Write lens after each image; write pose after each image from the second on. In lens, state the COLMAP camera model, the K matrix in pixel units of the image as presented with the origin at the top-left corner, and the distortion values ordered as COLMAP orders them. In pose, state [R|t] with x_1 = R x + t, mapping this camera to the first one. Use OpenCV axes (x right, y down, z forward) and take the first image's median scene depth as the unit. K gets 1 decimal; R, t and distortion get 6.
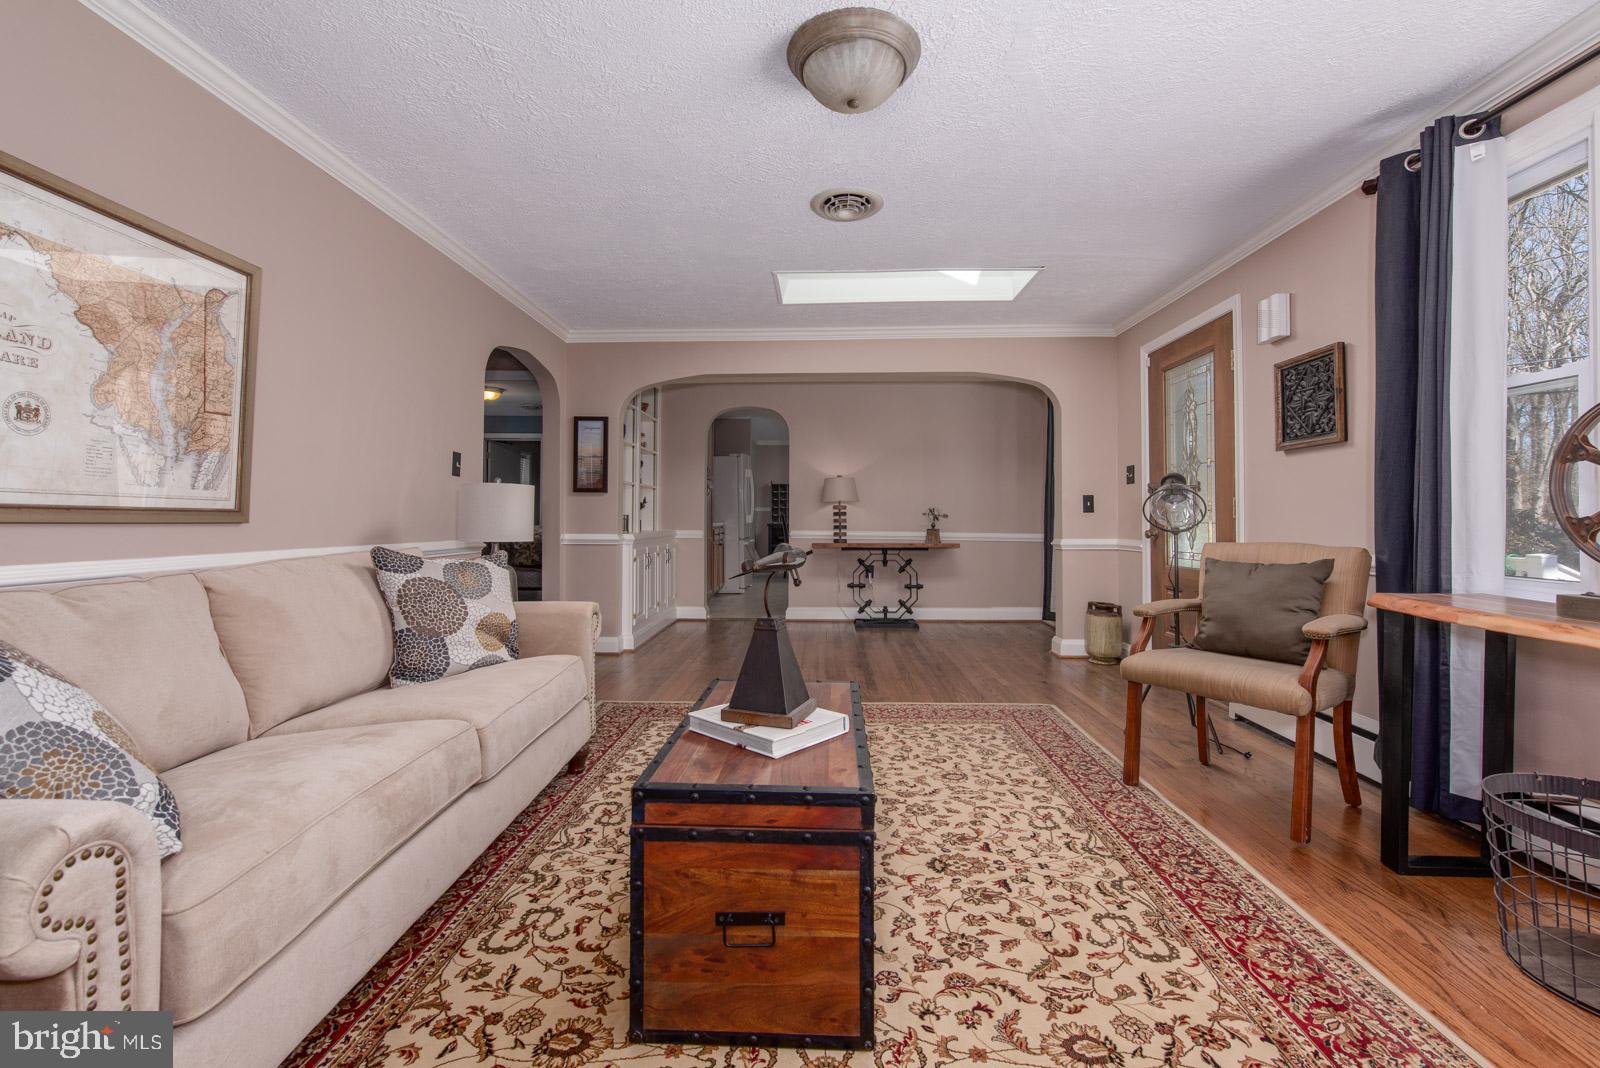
lens RADIAL K [[677.5, 0, 796.6], [0, 677.5, 520.1], [0, 0, 1]] dist [0.002776, -0.002320]
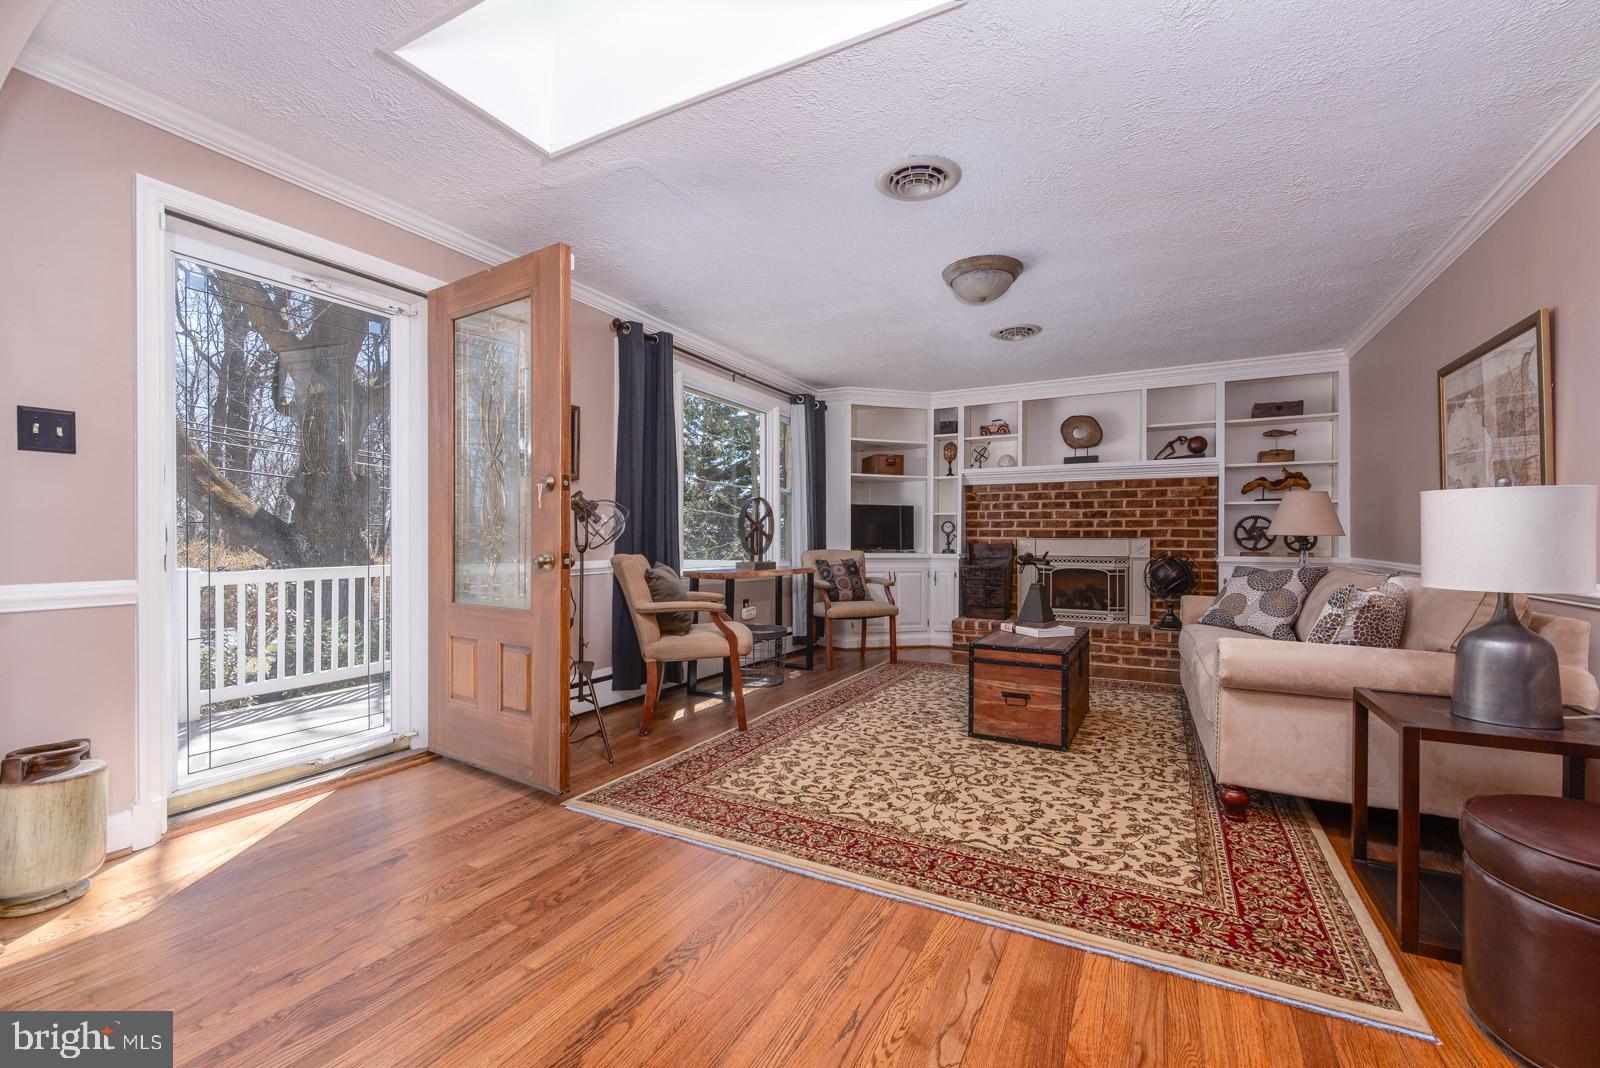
lens RADIAL K [[677.5, 0, 783.1], [0, 677.5, 534.0], [0, 0, 1]] dist [0.002776, -0.002320]
pose [[-0.890224, -0.007948, 0.455454, -0.258116], [-0.008891, 0.999960, 0.000073, -0.013426], [-0.455437, -0.003984, -0.890259, 2.785762]]
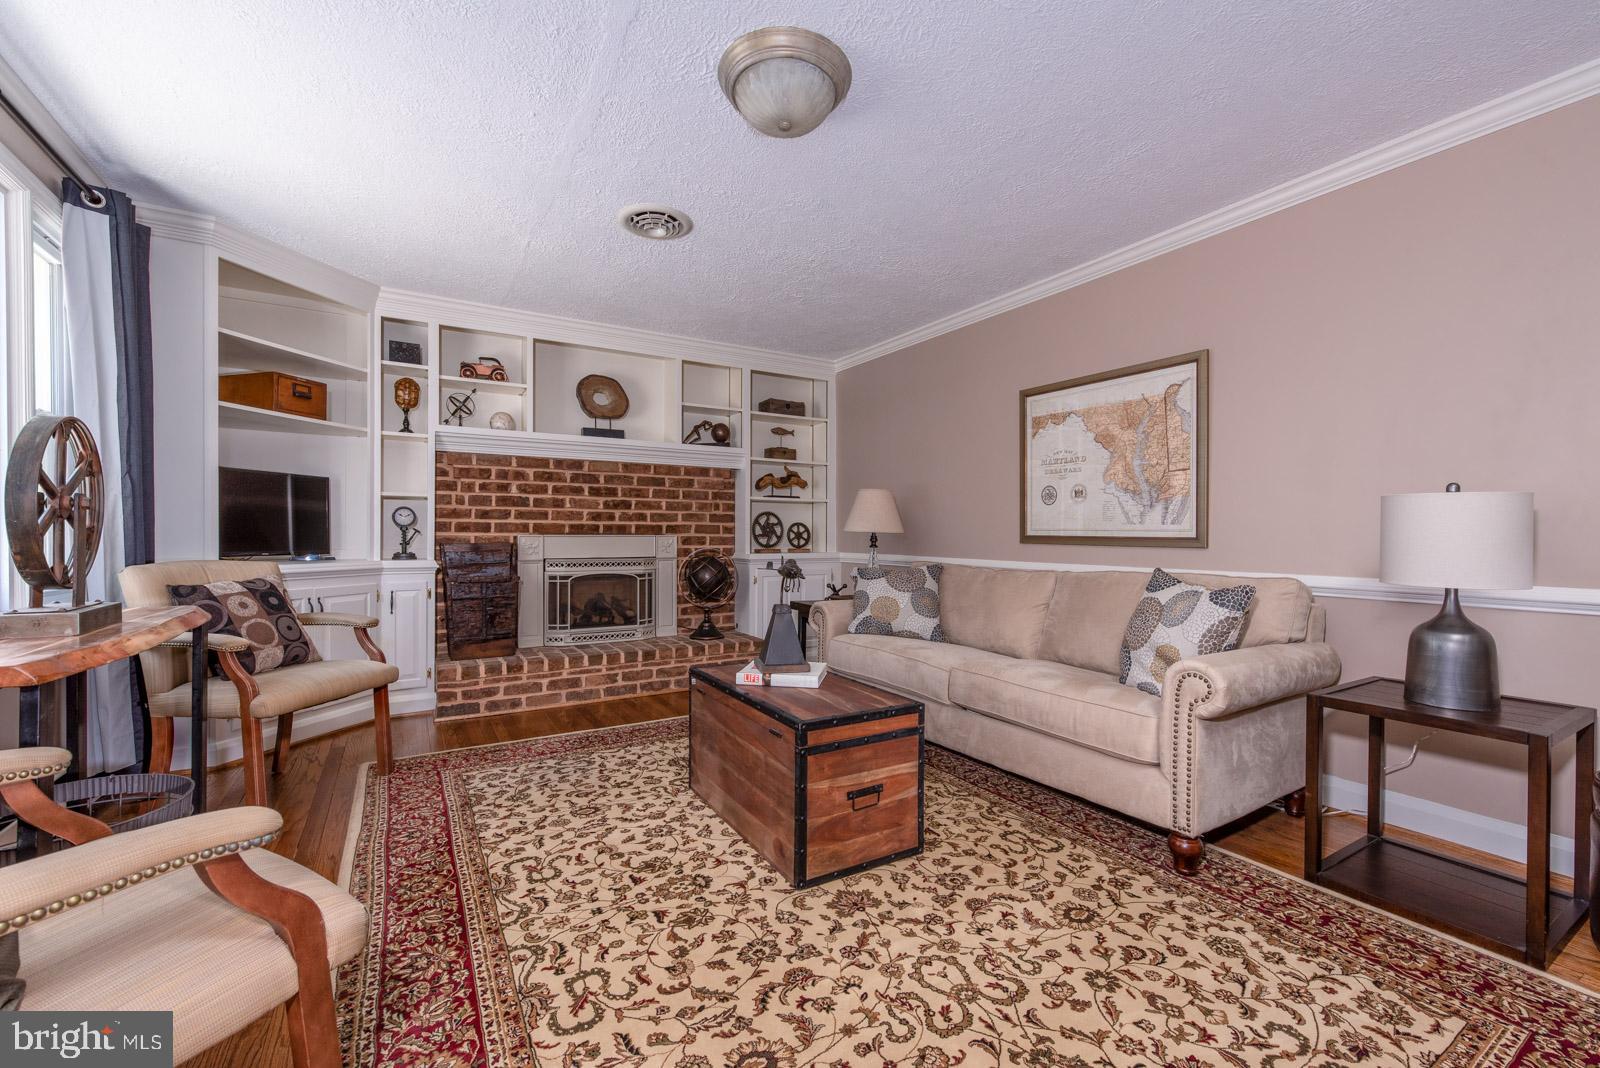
lens RADIAL K [[677.5, 0, 808.3], [0, 677.5, 543.7], [0, 0, 1]] dist [0.002776, -0.002320]
pose [[-0.832220, -0.003849, -0.554432, 0.617510], [-0.011997, 0.999867, 0.011067, -0.009674], [0.554315, 0.015862, -0.832156, 1.858234]]
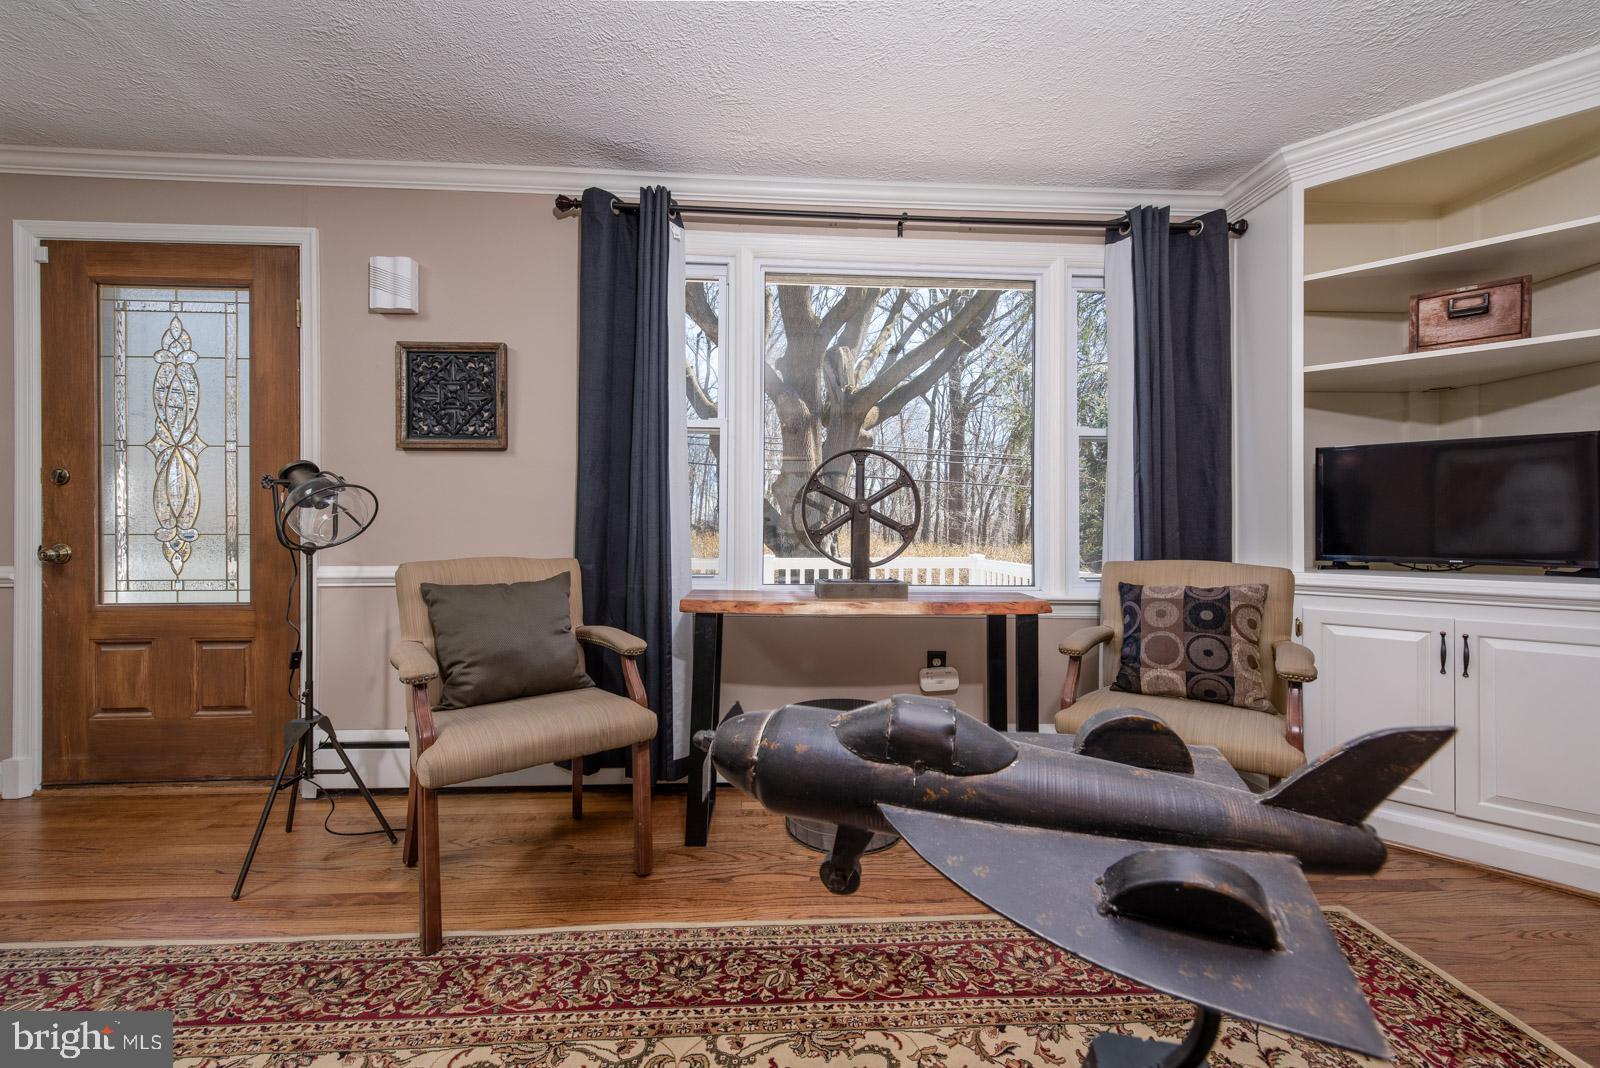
lens RADIAL K [[635.2, 0, 801.8], [0, 635.2, 524.6], [0, 0, 1]] dist [0.005552, -0.000209]
pose [[-0.094254, -0.003032, 0.995544, -0.172551], [-0.001480, 0.999995, 0.002906, -0.015680], [-0.995547, -0.001199, -0.094258, 0.902301]]
